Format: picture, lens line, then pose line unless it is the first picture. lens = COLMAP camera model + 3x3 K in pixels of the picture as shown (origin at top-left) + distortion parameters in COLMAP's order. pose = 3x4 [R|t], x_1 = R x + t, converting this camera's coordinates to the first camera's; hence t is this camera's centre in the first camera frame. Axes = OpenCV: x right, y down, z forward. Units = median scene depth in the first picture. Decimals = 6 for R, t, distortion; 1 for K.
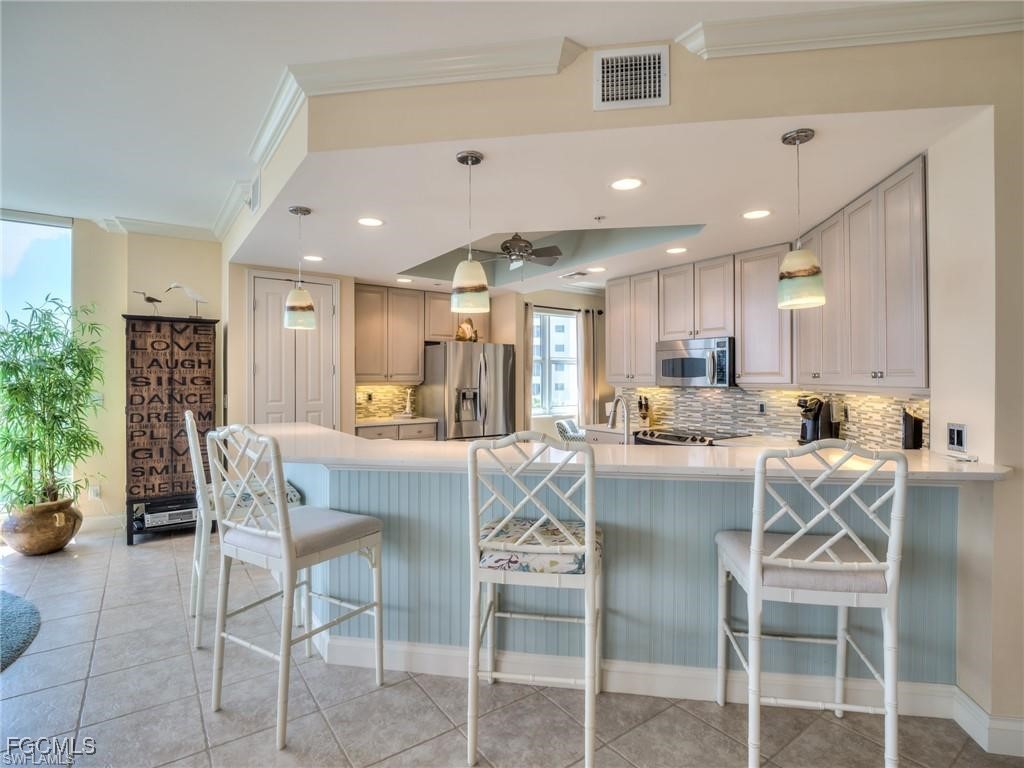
lens RADIAL K [[513.9, 0, 511.7], [0, 513.9, 380.0], [0, 0, 1]] dist [-0.031567, 0.002581]
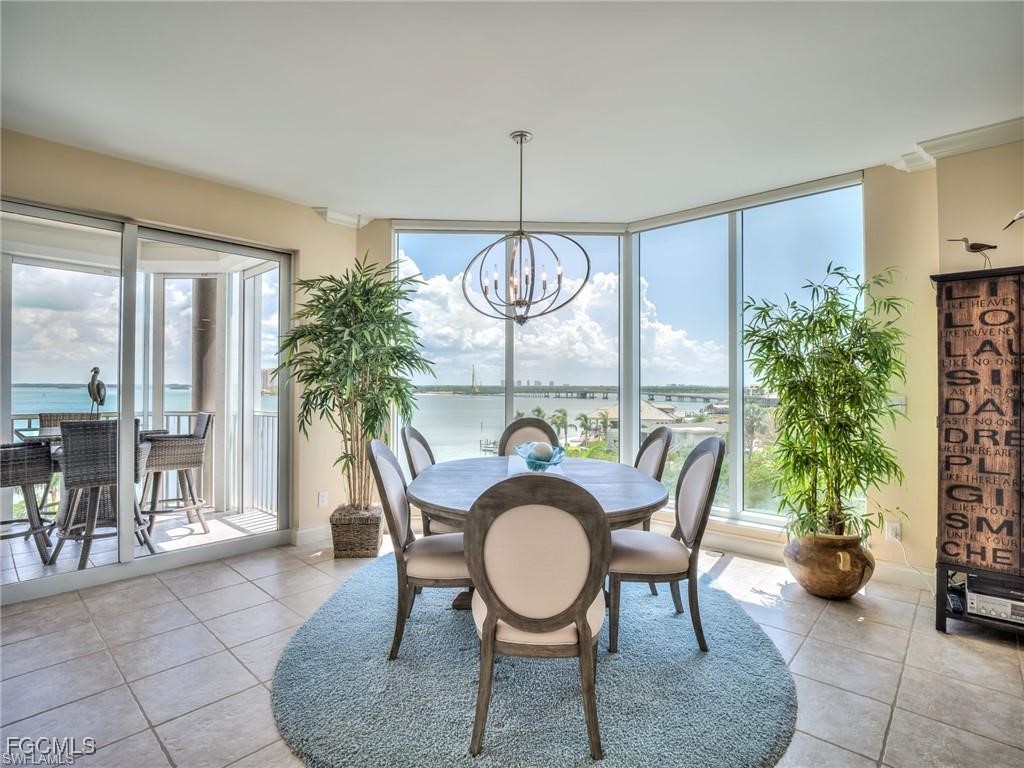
lens RADIAL K [[513.9, 0, 511.7], [0, 513.9, 380.0], [0, 0, 1]] dist [-0.031567, 0.002581]
pose [[0.207113, -0.010518, -0.978260, -0.242111], [-0.005324, 0.999915, -0.011878, 0.016191], [0.978303, 0.007668, 0.207040, 0.326175]]
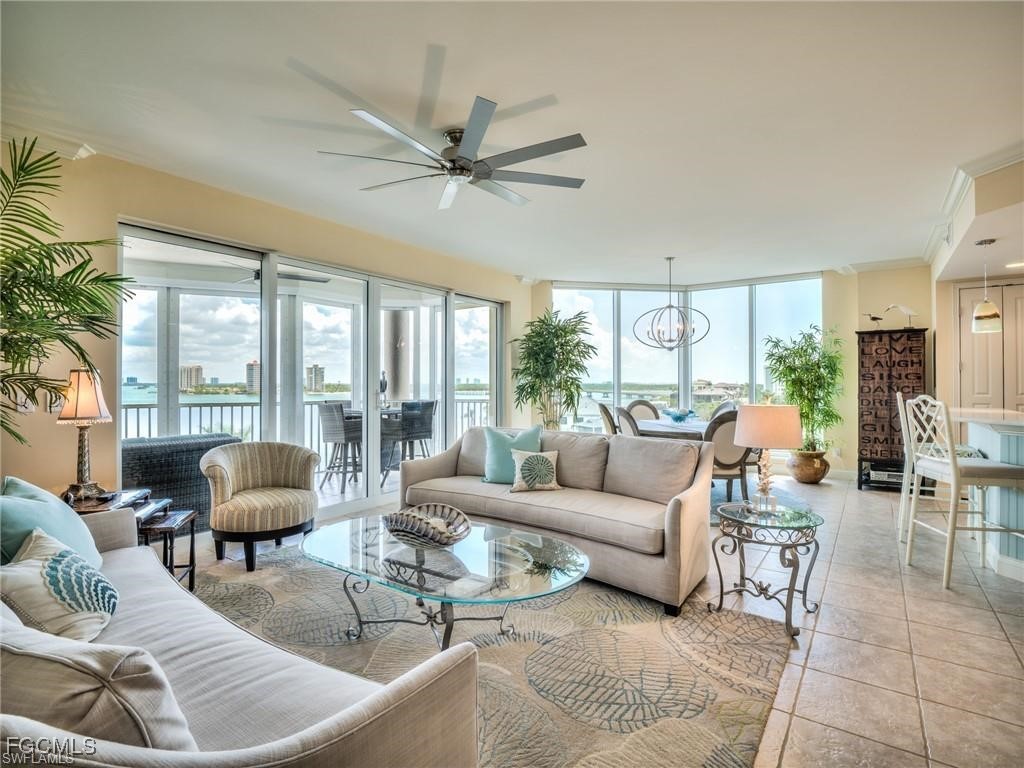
lens RADIAL K [[507.8, 0, 513.7], [0, 507.8, 381.0], [0, 0, 1]] dist [-0.013758, -0.012631]
pose [[0.319348, -0.004958, -0.947625, 0.297059], [-0.001914, 0.999981, -0.005877, 0.024978], [0.947636, 0.003691, 0.319333, -0.408925]]
